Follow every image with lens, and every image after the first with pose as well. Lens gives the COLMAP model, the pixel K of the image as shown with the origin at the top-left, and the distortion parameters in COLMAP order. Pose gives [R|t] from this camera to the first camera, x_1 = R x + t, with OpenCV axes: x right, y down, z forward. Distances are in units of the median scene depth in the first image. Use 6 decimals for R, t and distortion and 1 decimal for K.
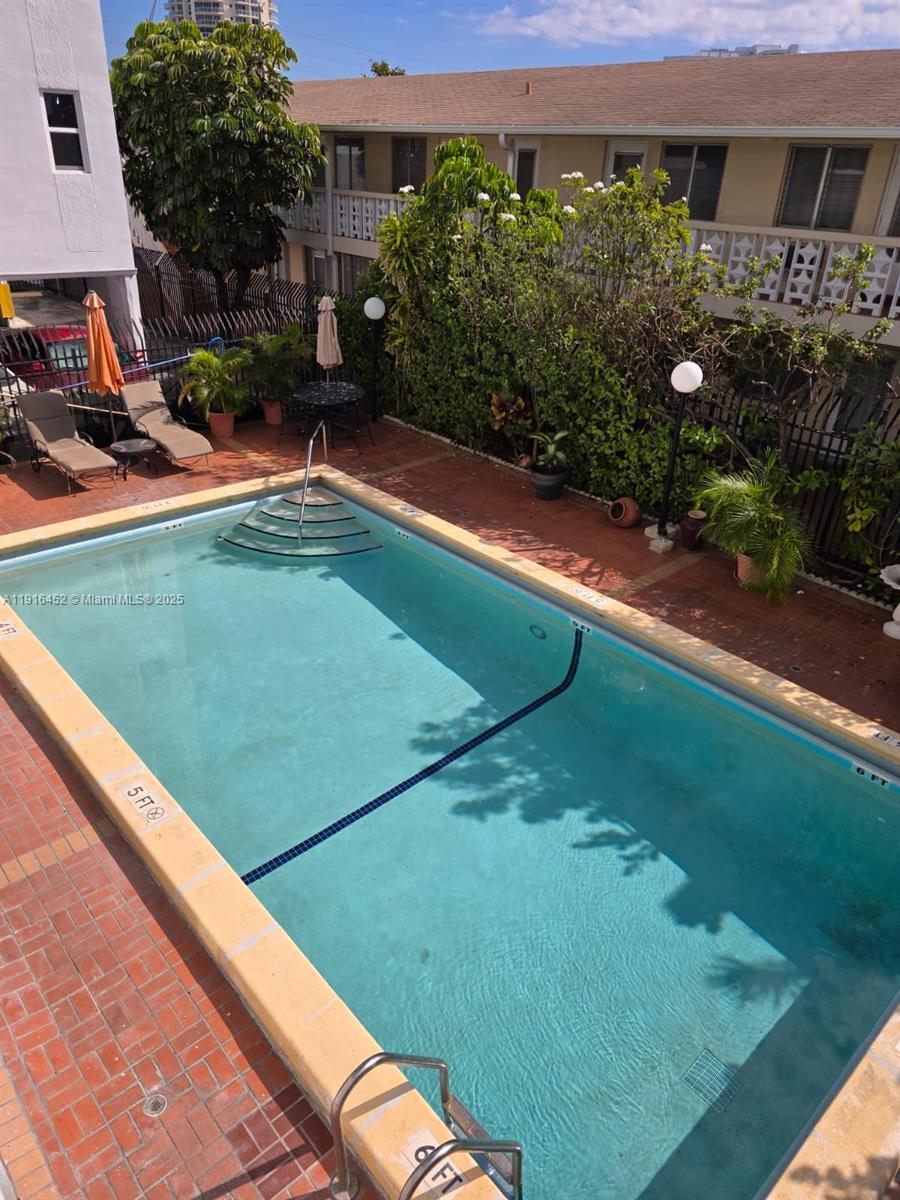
lens RADIAL K [[843.6, 0, 477.8], [0, 843.6, 598.7], [0, 0, 1]] dist [0.057277, -0.051530]
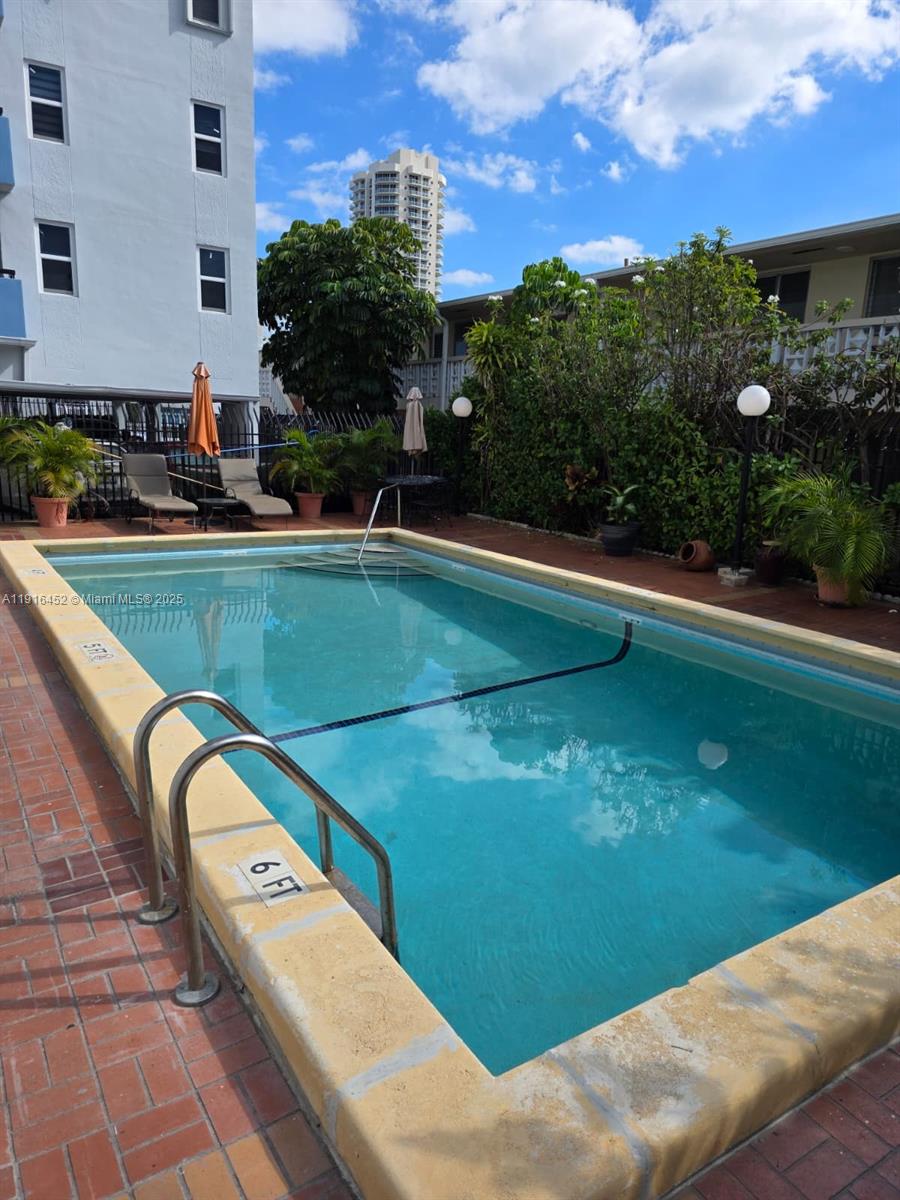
lens RADIAL K [[843.6, 0, 477.8], [0, 843.6, 598.7], [0, 0, 1]] dist [0.057277, -0.051530]
pose [[0.987643, 0.021264, -0.155269, 0.072406], [-0.064335, 0.958433, -0.277969, 0.194246], [0.142904, 0.284524, 0.947958, 0.081952]]
